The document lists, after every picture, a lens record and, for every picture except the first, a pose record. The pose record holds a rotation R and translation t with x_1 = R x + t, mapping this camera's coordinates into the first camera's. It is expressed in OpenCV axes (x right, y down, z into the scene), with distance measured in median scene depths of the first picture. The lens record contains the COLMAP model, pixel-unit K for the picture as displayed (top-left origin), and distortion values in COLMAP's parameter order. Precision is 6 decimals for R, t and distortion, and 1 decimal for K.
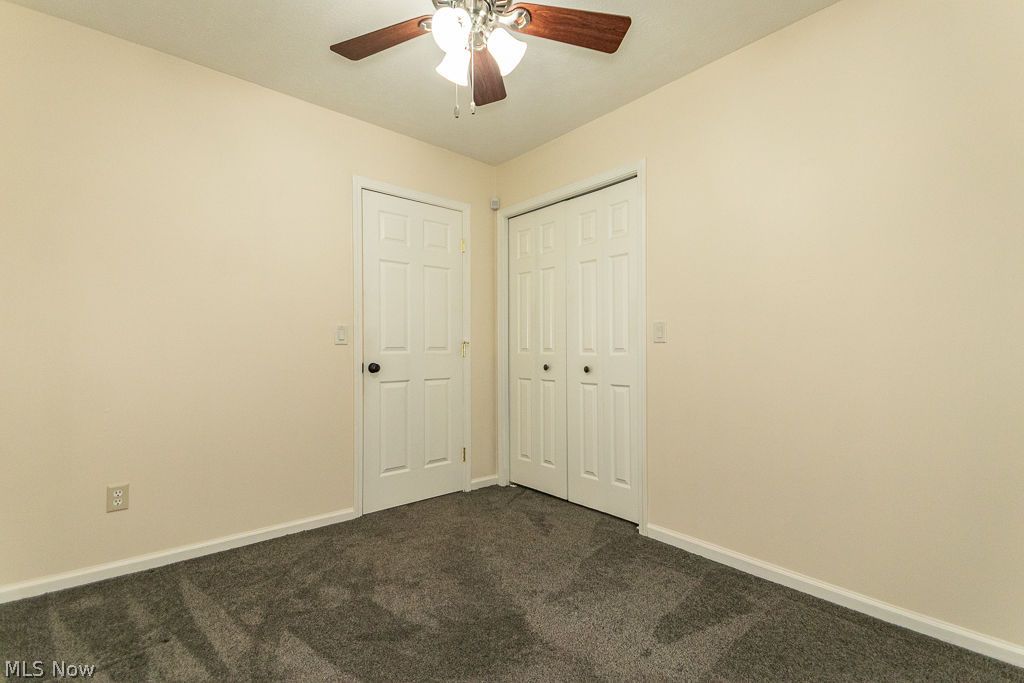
lens RADIAL K [[465.8, 0, 509.2], [0, 465.8, 342.5], [0, 0, 1]] dist [0.003459, -0.000159]
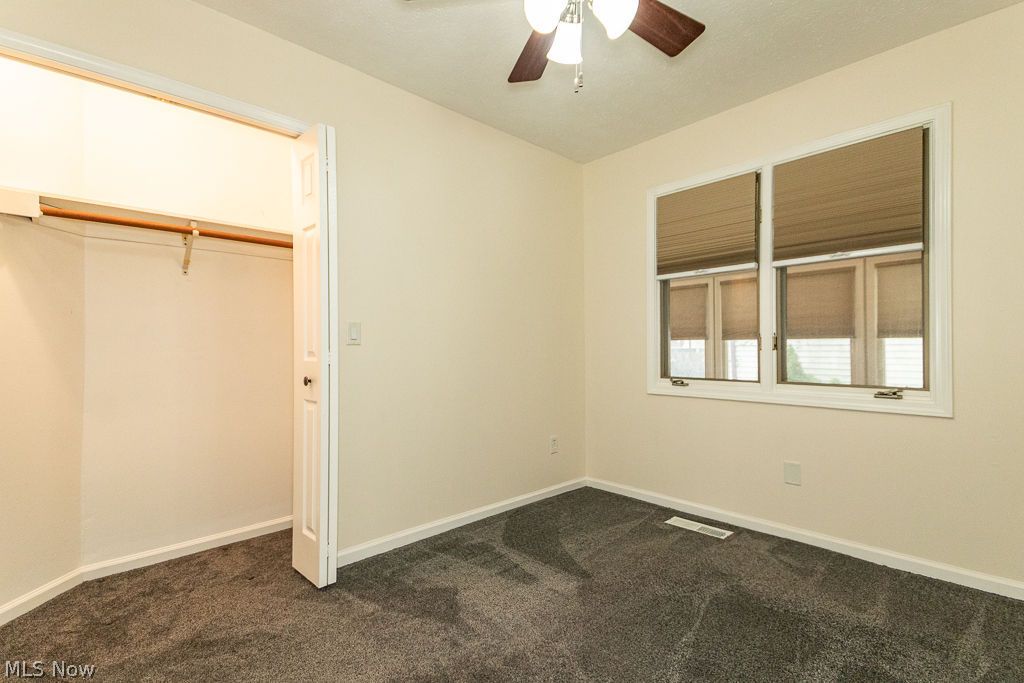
lens RADIAL K [[465.8, 0, 509.2], [0, 465.8, 342.5], [0, 0, 1]] dist [0.003459, -0.000159]
pose [[-0.042922, 0.010134, 0.999027, -0.658774], [0.000585, 0.999949, -0.010119, 0.005260], [-0.999078, 0.000150, -0.042926, 0.796137]]
